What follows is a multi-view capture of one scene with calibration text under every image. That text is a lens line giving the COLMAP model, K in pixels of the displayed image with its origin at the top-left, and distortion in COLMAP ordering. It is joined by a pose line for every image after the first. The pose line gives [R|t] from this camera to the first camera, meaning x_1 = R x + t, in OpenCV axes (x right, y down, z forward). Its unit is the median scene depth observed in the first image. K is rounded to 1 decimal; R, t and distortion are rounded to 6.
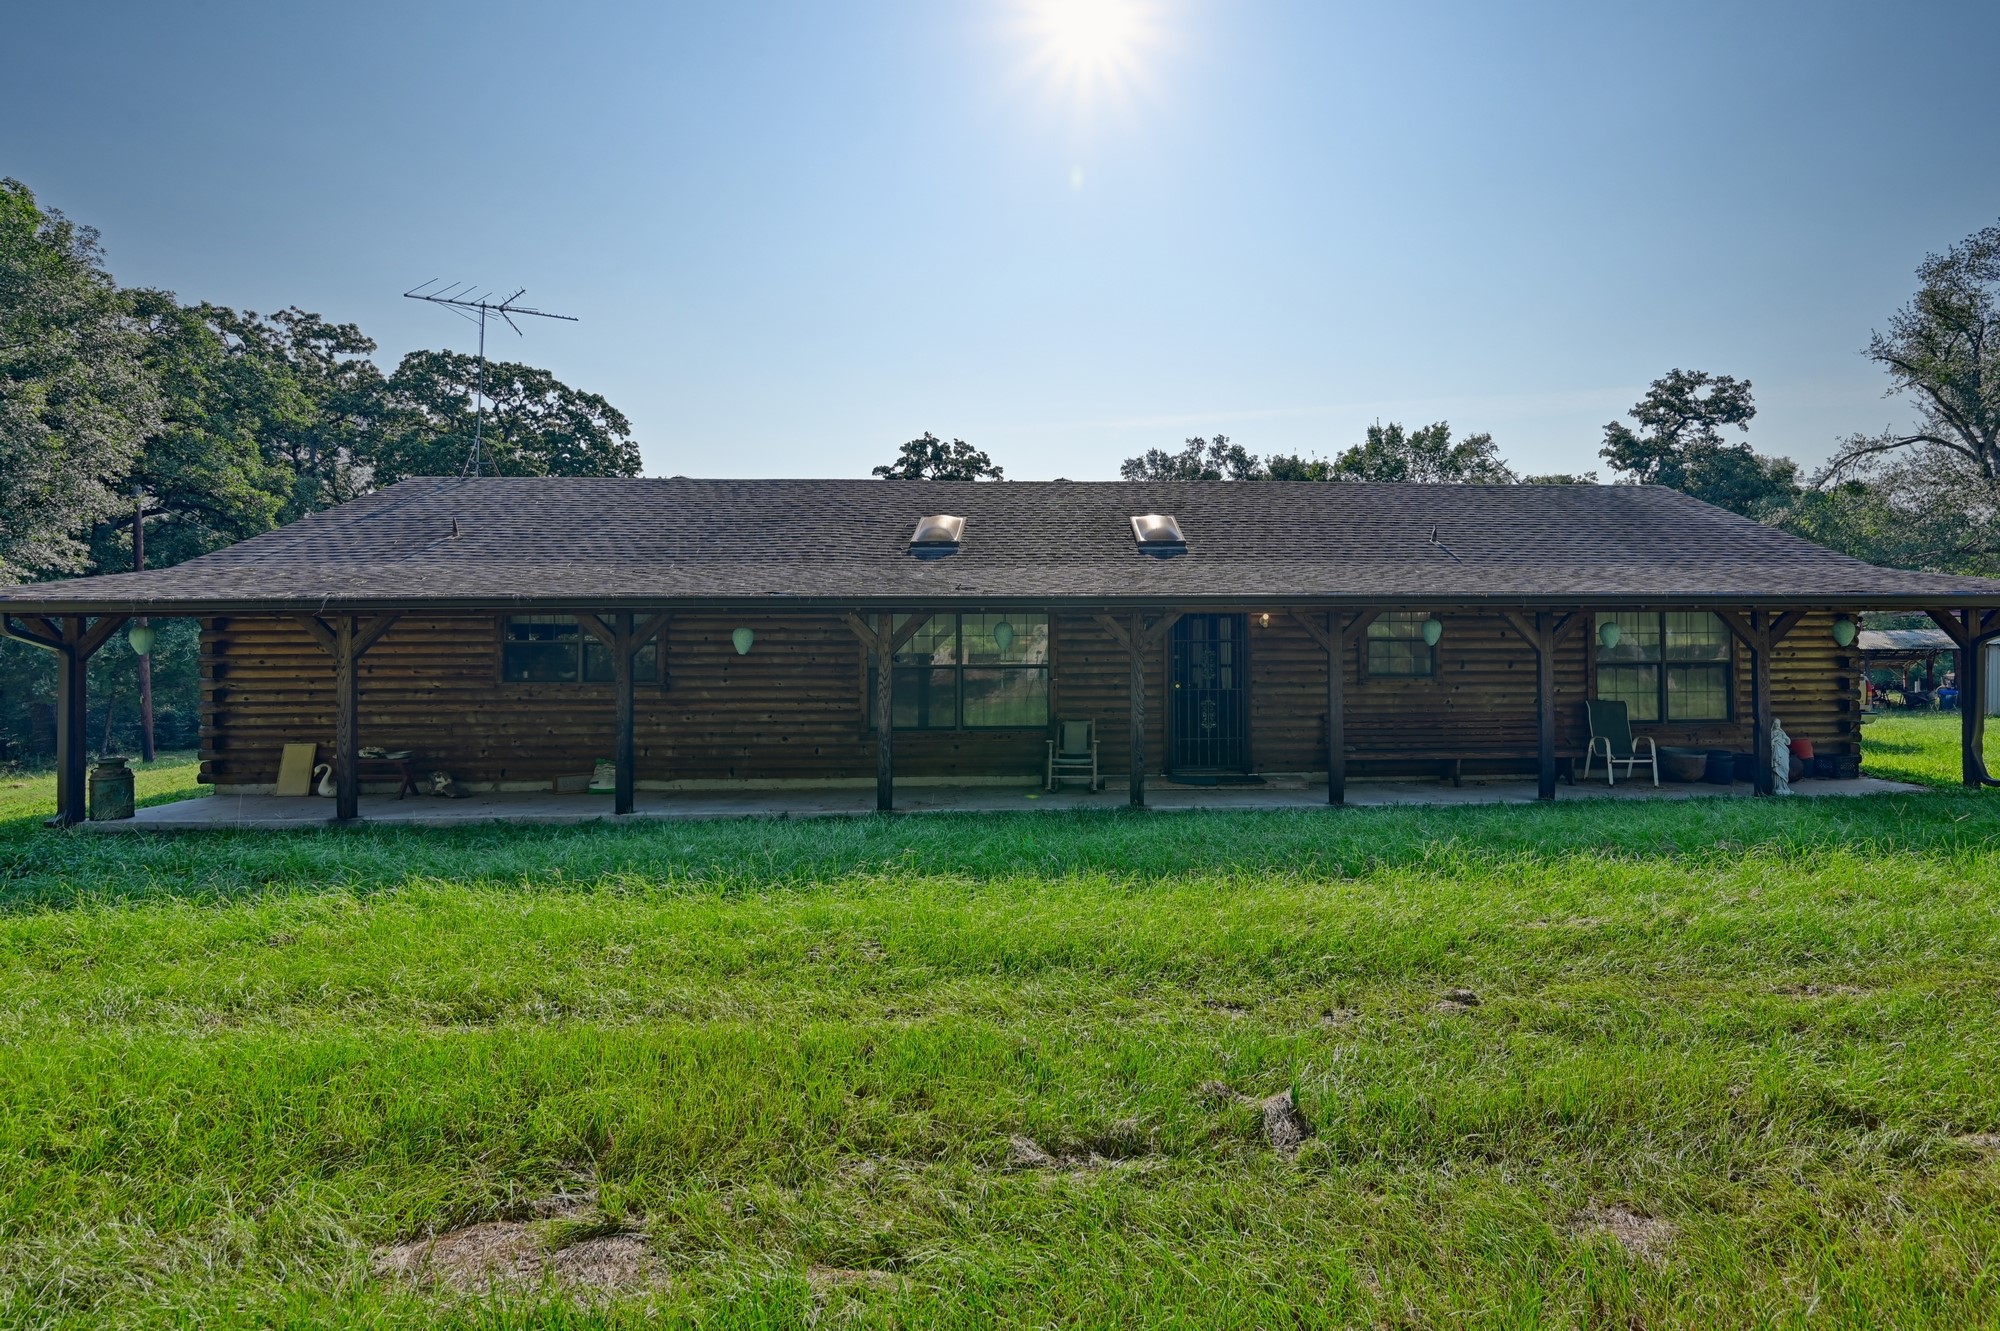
lens RADIAL K [[973.6, 0, 1002.8], [0, 973.6, 661.7], [0, 0, 1]] dist [-0.001660, -0.000874]
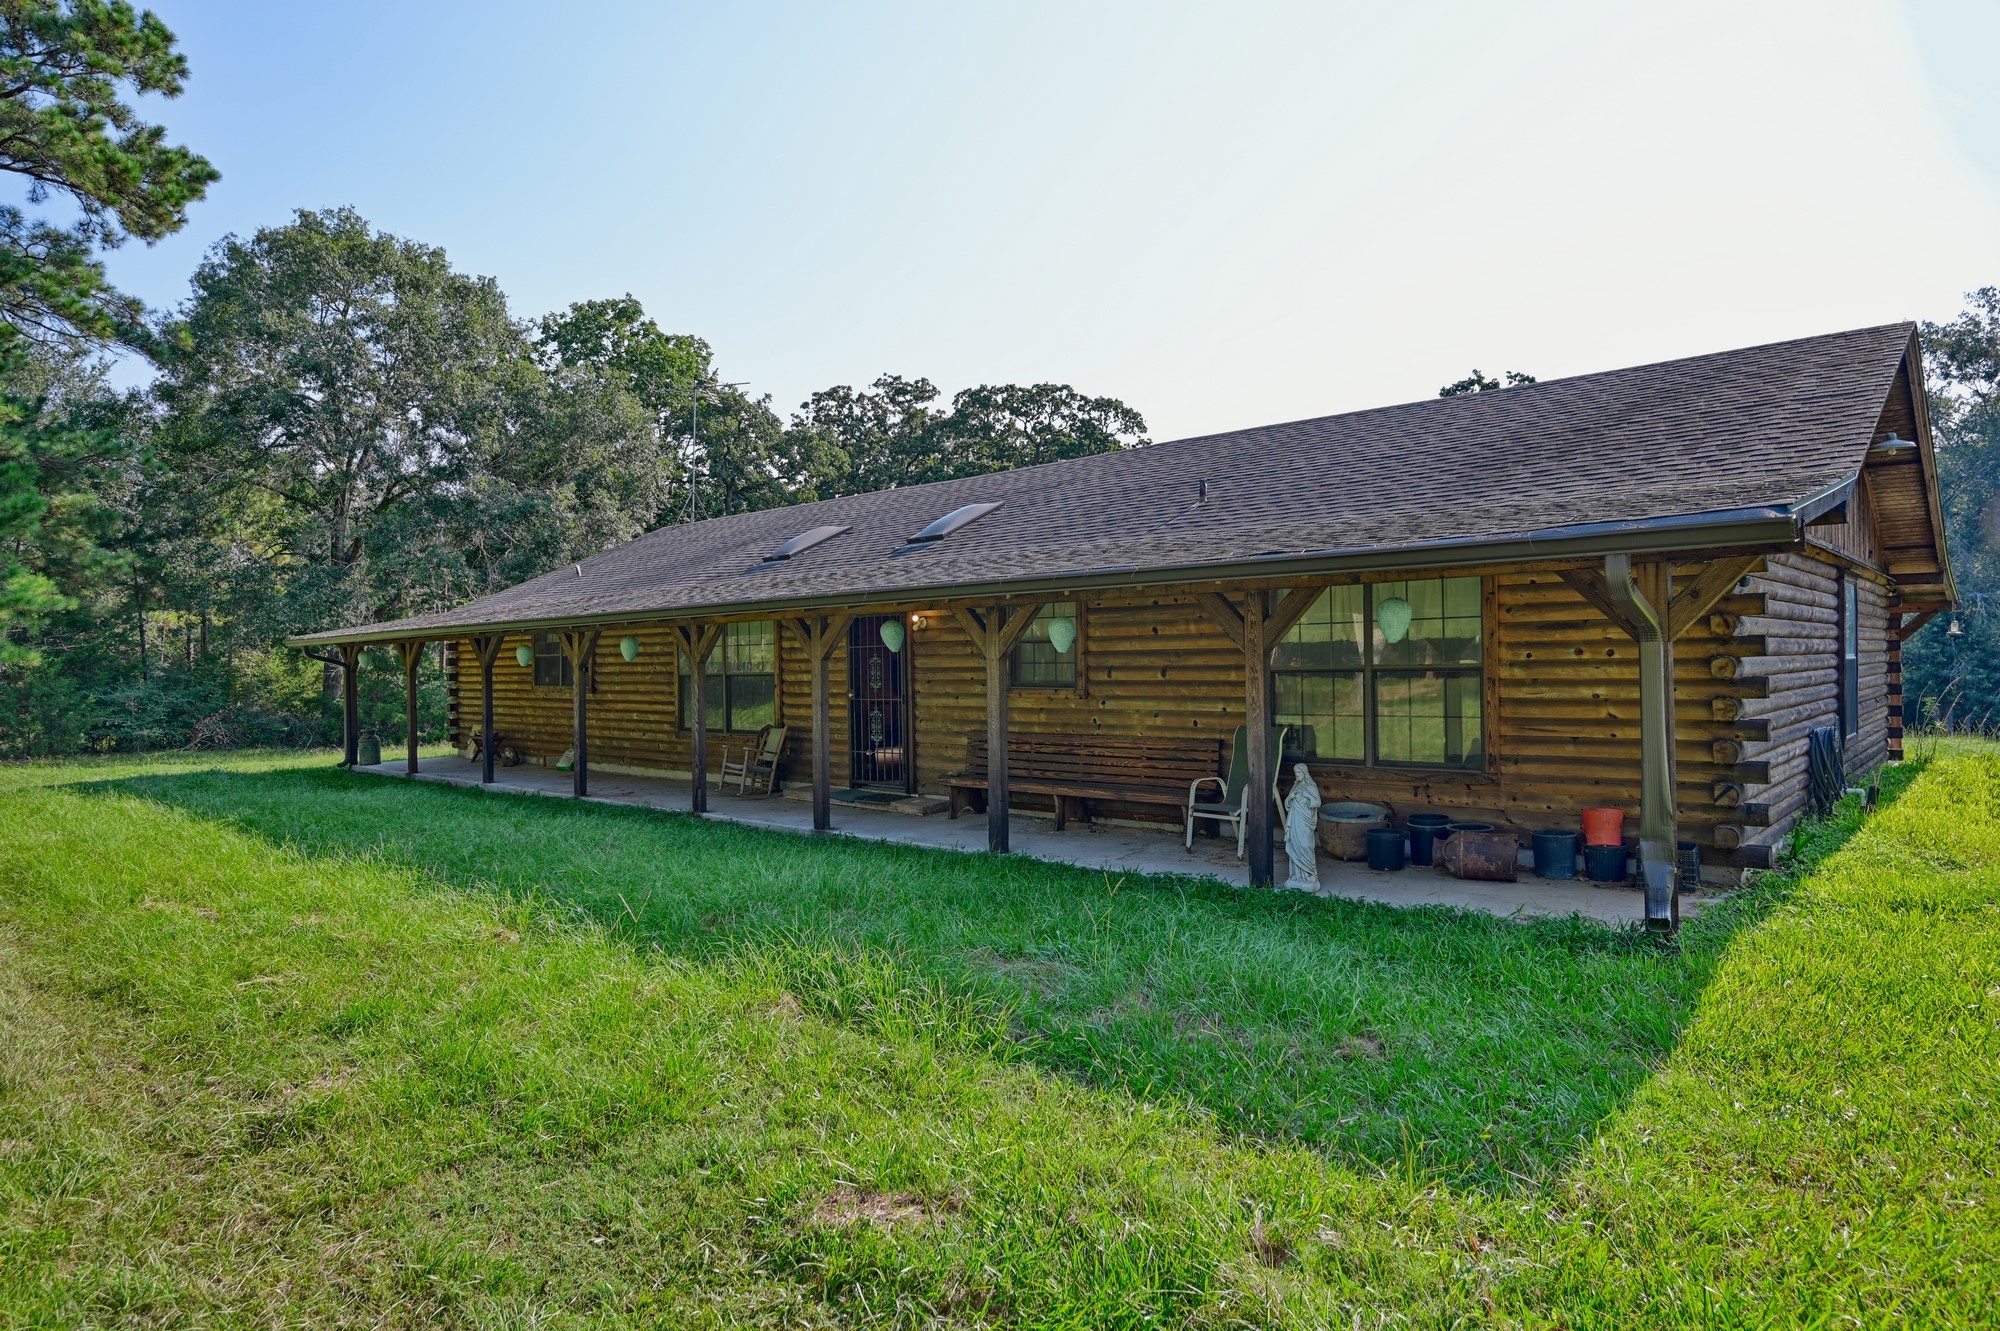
lens RADIAL K [[1144.9, 0, 996.9], [0, 1144.9, 655.9], [0, 0, 1]] dist [0.001372, 0.000161]
pose [[0.694918, -0.010675, -0.719010, 1.061175], [0.004982, 0.999937, -0.010031, -0.000964], [0.719072, 0.003389, 0.694928, 0.325214]]
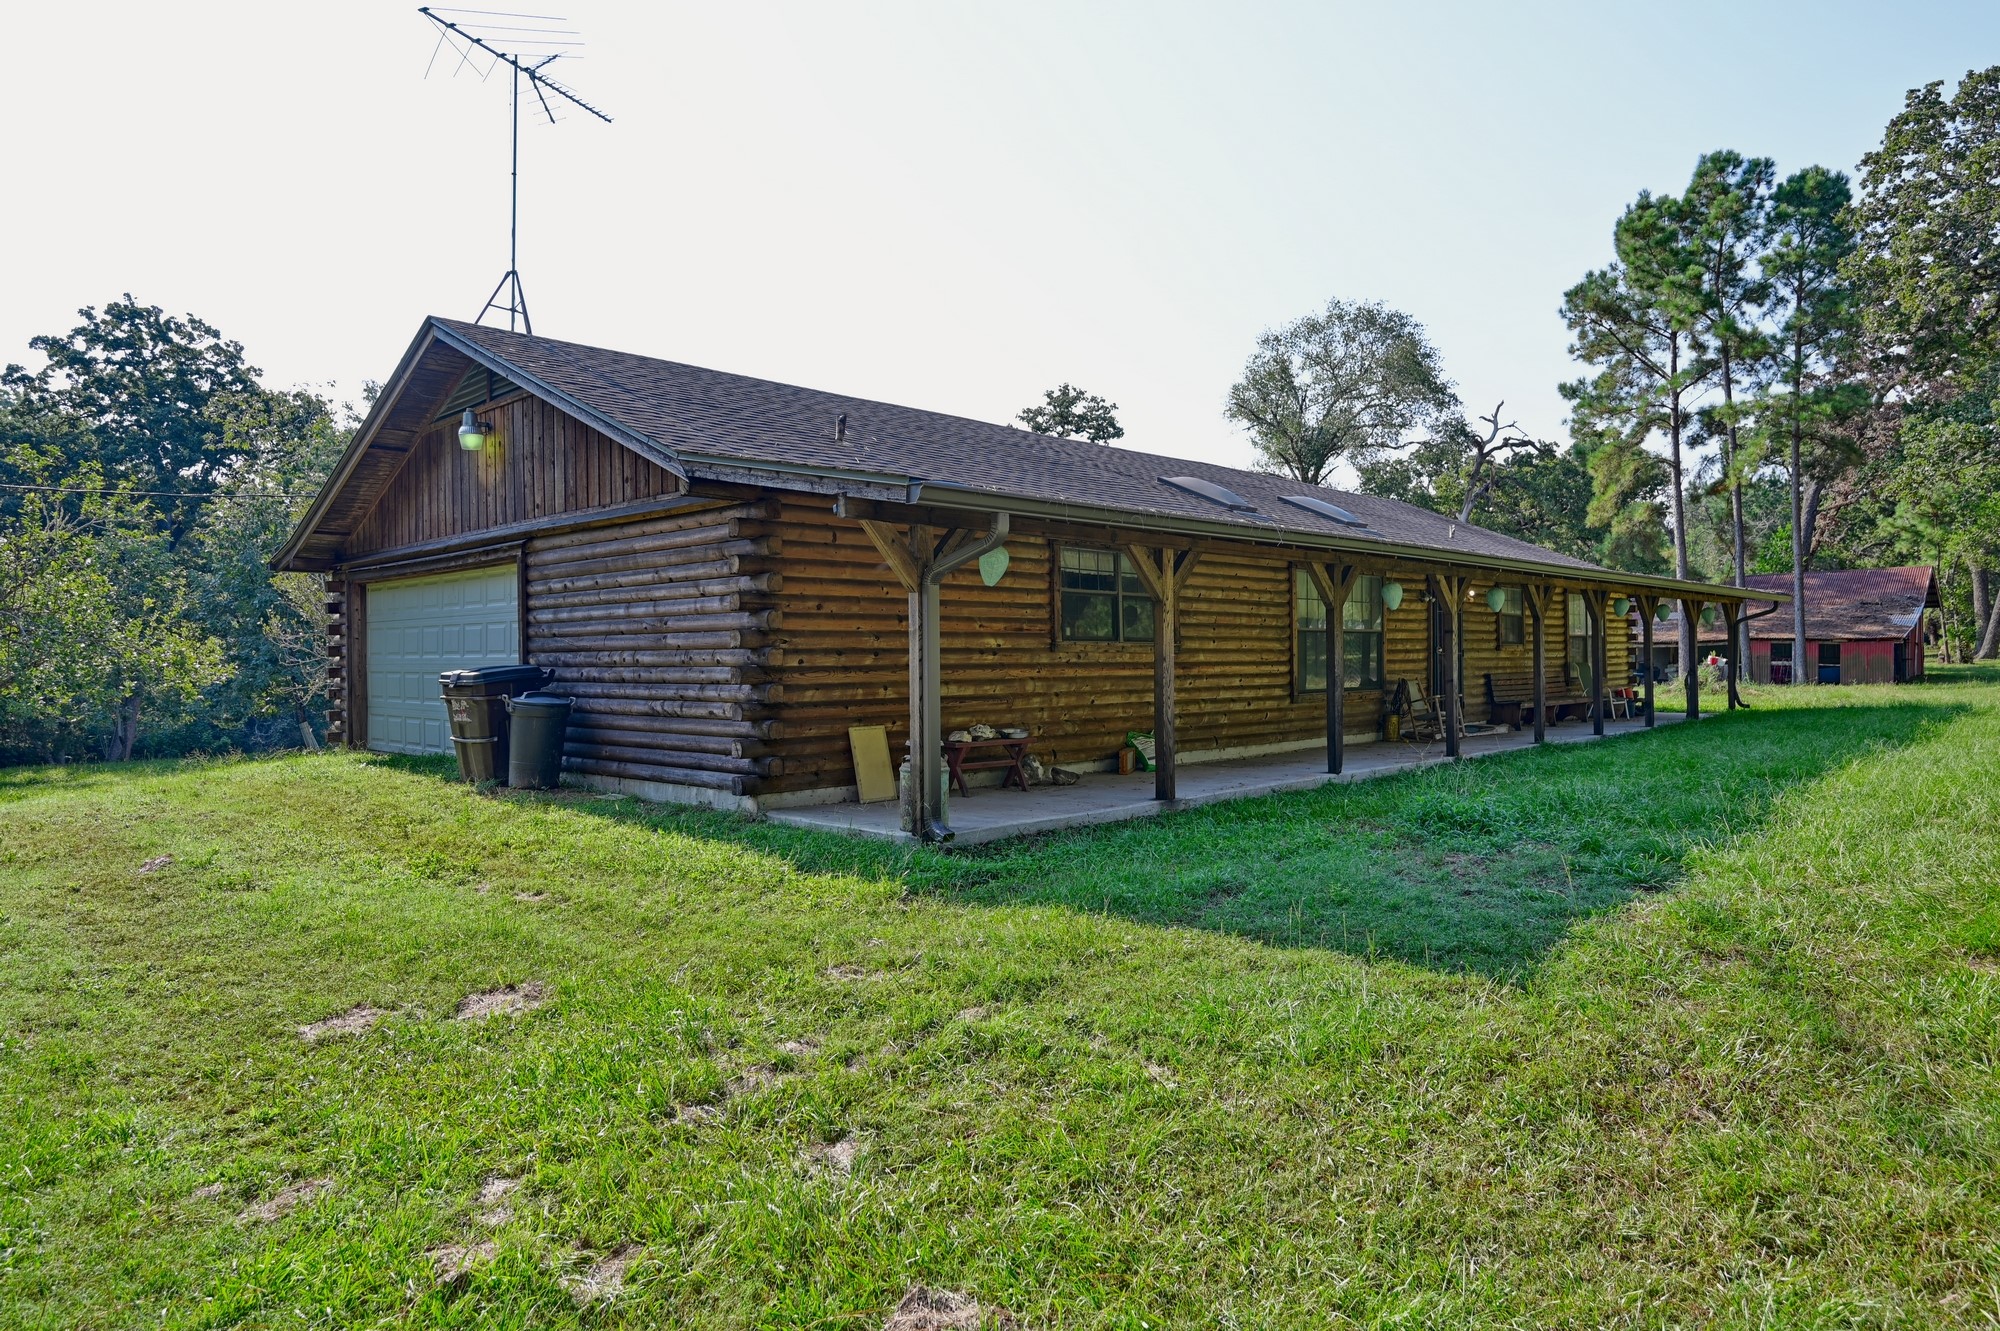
lens RADIAL K [[1204.8, 0, 1000.2], [0, 1204.8, 668.1], [0, 0, 1]] dist [0.003002, 0.000050]
pose [[0.740966, -0.006188, 0.671515, -1.158230], [0.004967, 0.999981, 0.003735, 0.037880], [-0.671525, 0.000568, 0.740982, 0.285835]]
